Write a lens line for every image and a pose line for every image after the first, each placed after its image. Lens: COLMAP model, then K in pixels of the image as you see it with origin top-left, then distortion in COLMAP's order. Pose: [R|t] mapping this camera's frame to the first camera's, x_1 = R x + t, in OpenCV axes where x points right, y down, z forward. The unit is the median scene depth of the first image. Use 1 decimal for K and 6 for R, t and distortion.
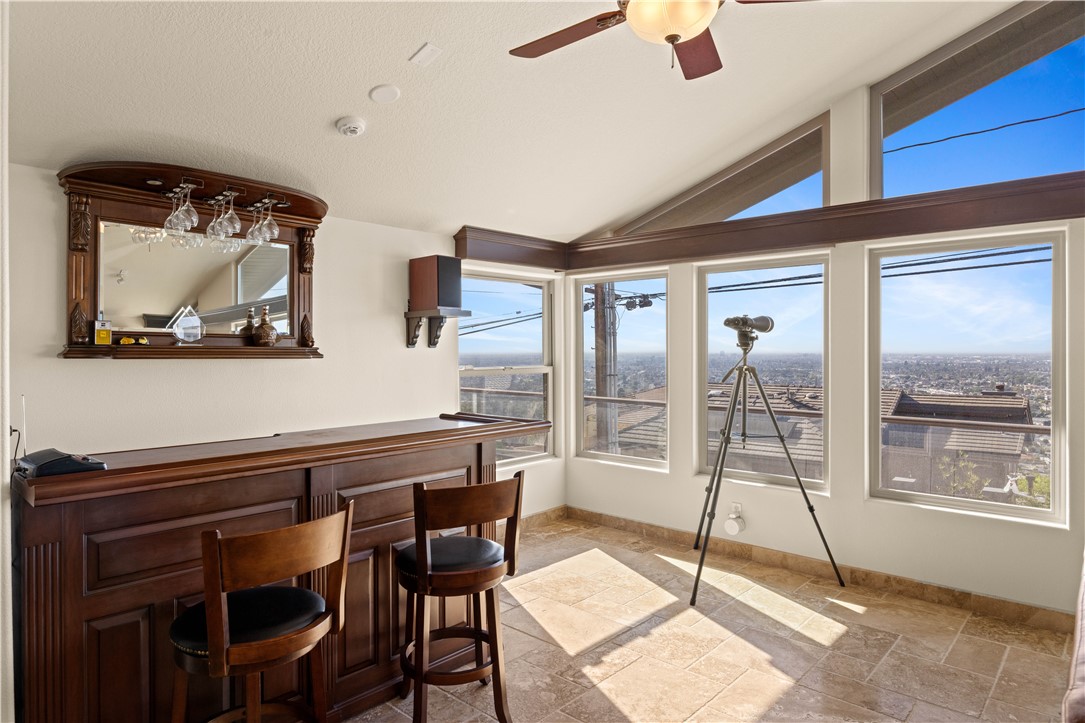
lens RADIAL K [[654.6, 0, 542.0], [0, 654.6, 348.6], [0, 0, 1]] dist [-0.009695, 0.001046]
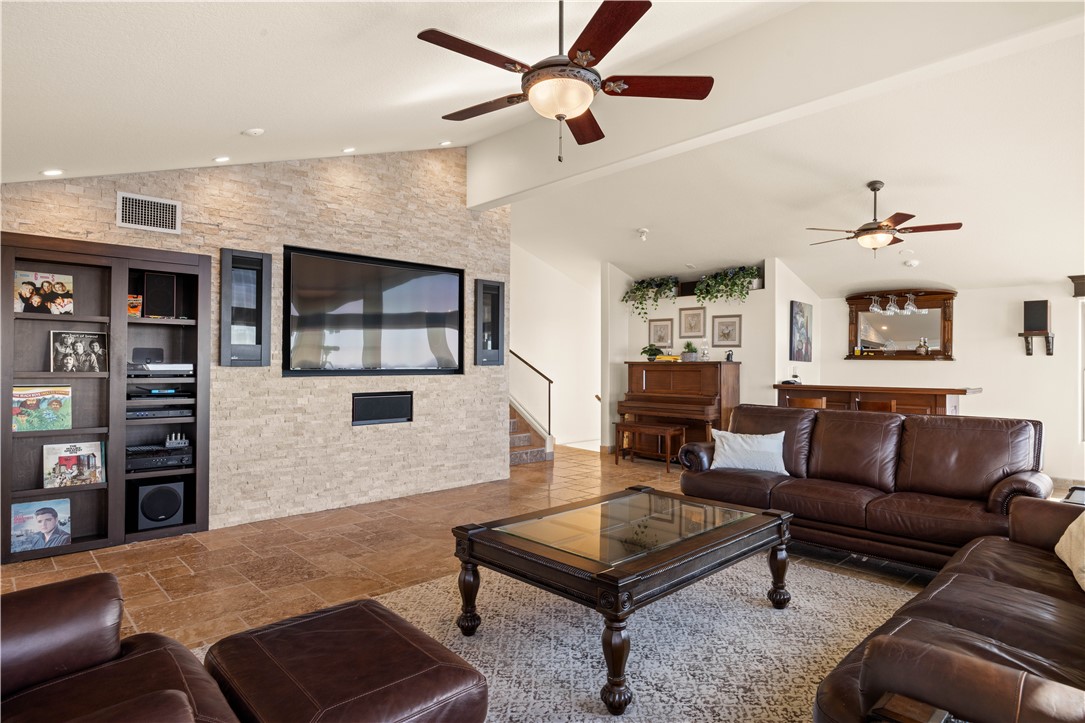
lens RADIAL K [[600.8, 0, 540.5], [0, 600.8, 356.0], [0, 0, 1]] dist [-0.002607, -0.001571]
pose [[-0.075977, -0.008827, -0.997071, 1.556369], [-0.005270, 0.999950, -0.008451, 0.021139], [0.997096, 0.004612, -0.076019, -0.153843]]
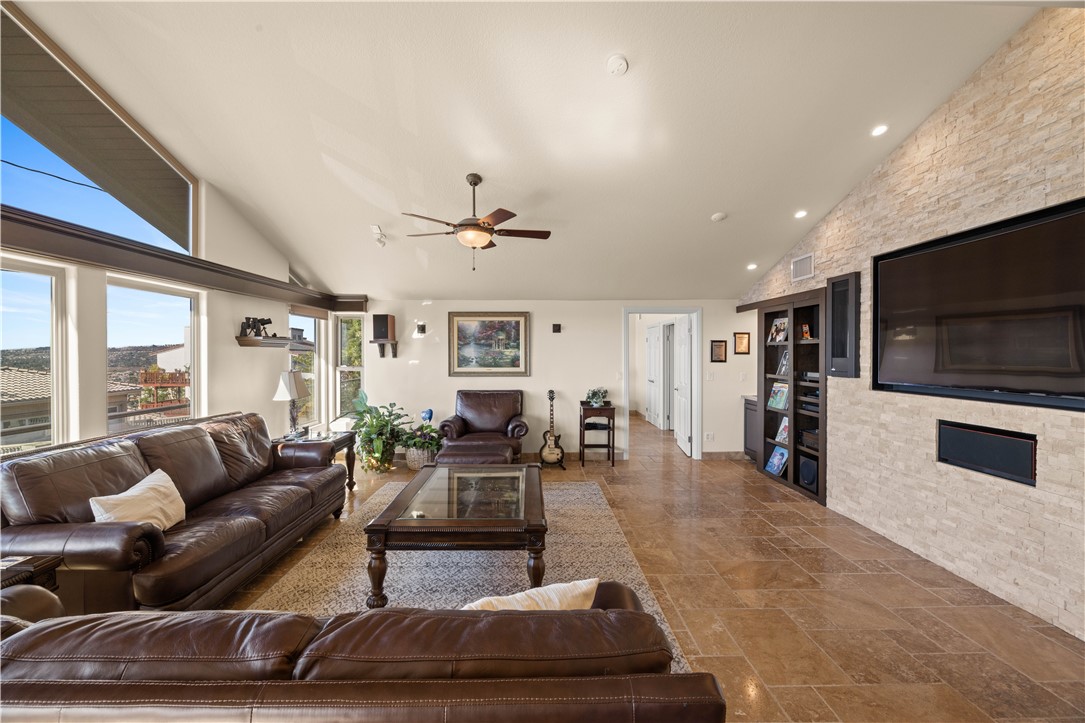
lens RADIAL K [[454.5, 0, 539.7], [0, 454.5, 356.0], [0, 0, 1]] dist [-0.011444, 0.000244]
pose [[-0.680451, -0.002710, 0.732789, 0.077828], [0.001291, 0.999987, 0.004897, -0.020017], [-0.732793, 0.004278, -0.680439, 0.380206]]
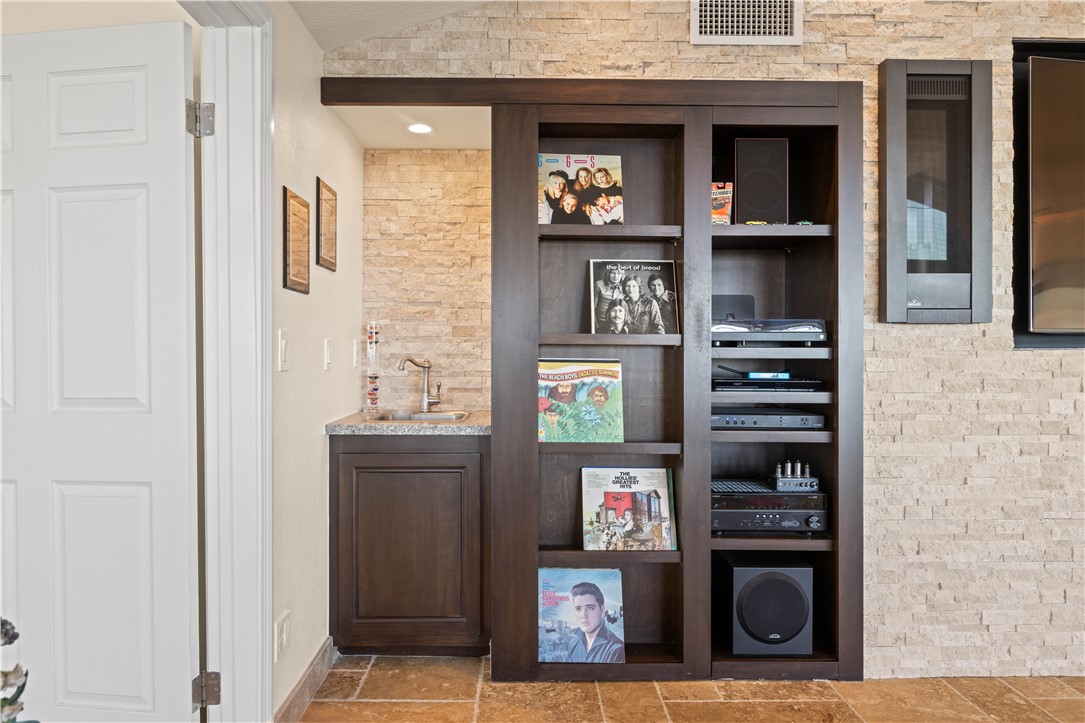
lens RADIAL K [[688.4, 0, 536.5], [0, 688.4, 356.1], [0, 0, 1]] dist [0.001354, 0.000216]
pose [[-0.731493, 0.001489, -0.681847, 1.062108], [0.001361, 0.999999, 0.000724, 0.064140], [0.681848, -0.000398, -0.731494, -0.642542]]
